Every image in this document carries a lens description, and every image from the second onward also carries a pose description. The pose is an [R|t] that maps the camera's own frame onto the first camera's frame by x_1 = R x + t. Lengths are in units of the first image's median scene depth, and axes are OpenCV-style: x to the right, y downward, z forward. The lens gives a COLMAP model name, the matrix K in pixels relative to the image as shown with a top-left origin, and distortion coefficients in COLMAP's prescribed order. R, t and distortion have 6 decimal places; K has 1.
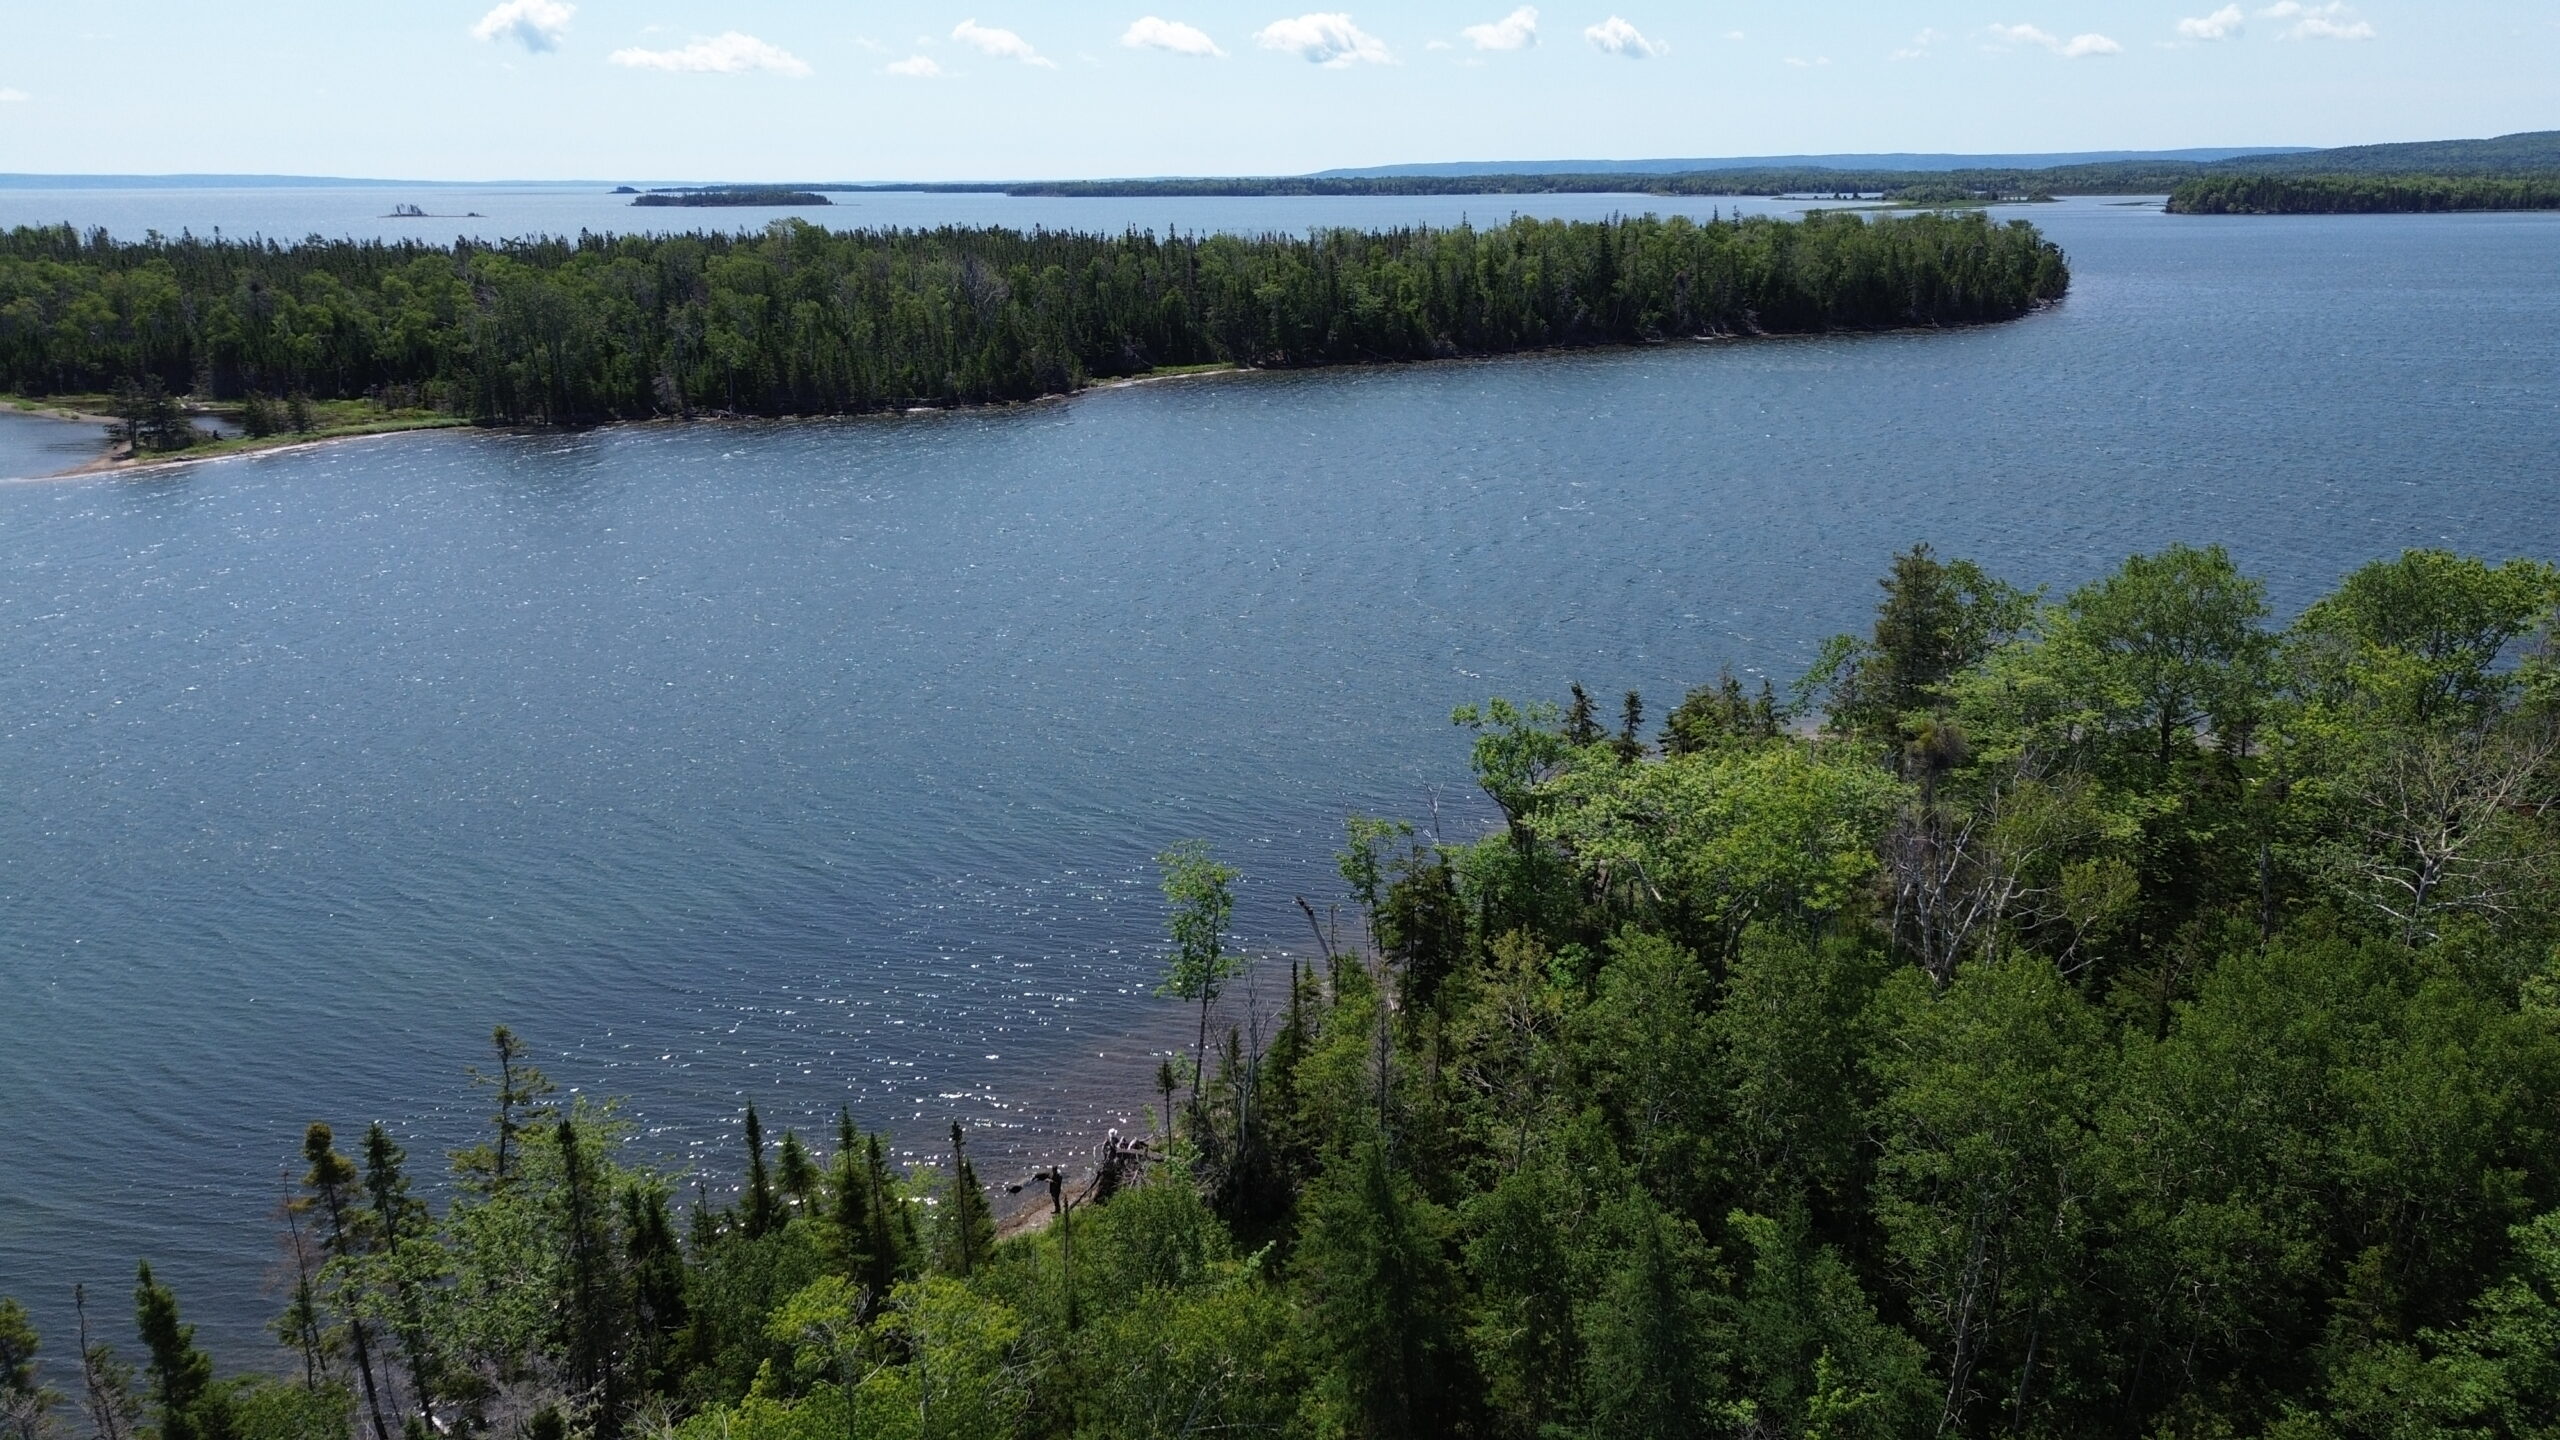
lens RADIAL K [[1812.3, 0, 1277.6], [0, 1812.3, 720.7], [0, 0, 1]] dist [0.072194, -0.070001]
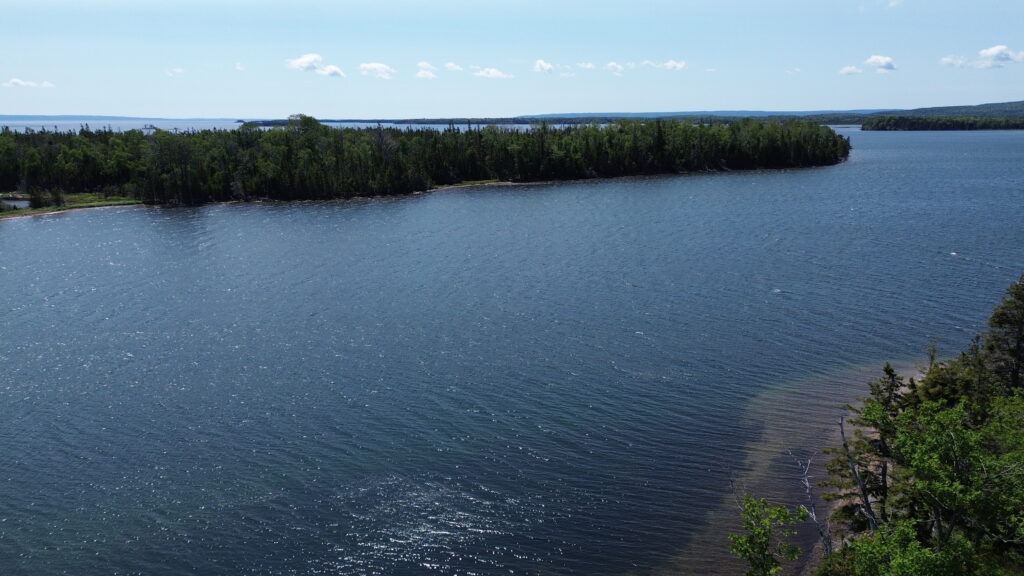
lens RADIAL K [[724.9, 0, 511.0], [0, 724.9, 288.3], [0, 0, 1]] dist [0.072194, -0.070001]
pose [[0.999867, 0.001391, 0.016226, -0.028241], [-0.000396, 0.998128, -0.061157, -0.011869], [-0.016280, 0.061143, 0.997996, 0.148311]]
